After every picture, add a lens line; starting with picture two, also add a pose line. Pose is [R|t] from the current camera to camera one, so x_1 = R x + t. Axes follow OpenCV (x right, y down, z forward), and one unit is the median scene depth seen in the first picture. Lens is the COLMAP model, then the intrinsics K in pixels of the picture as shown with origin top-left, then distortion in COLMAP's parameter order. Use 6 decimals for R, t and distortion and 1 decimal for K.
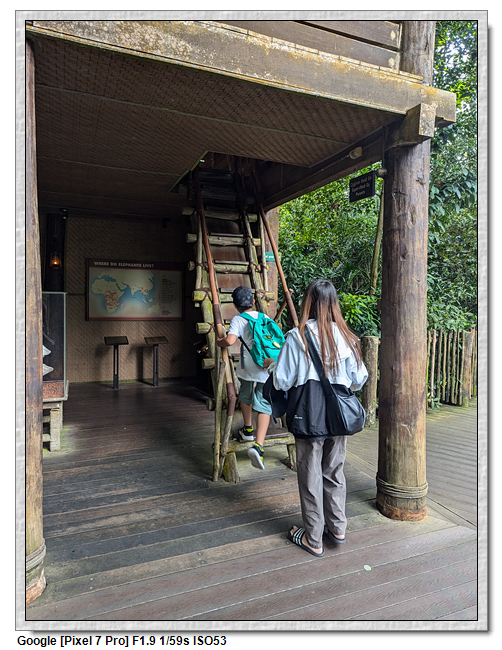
lens RADIAL K [[428.0, 0, 259.9], [0, 428.0, 314.3], [0, 0, 1]] dist [0.037645, -0.022756]
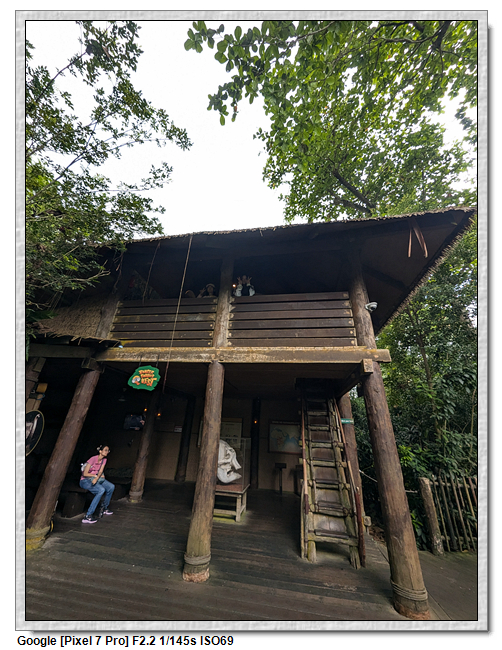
lens RADIAL K [[240.3, 0, 249.9], [0, 240.3, 322.8], [0, 0, 1]] dist [-0.000666, -0.000312]
pose [[0.852879, -0.192355, -0.485382, 0.477490], [-0.056427, 0.890255, -0.451954, -0.033838], [0.519050, 0.412851, 0.748426, -0.352074]]
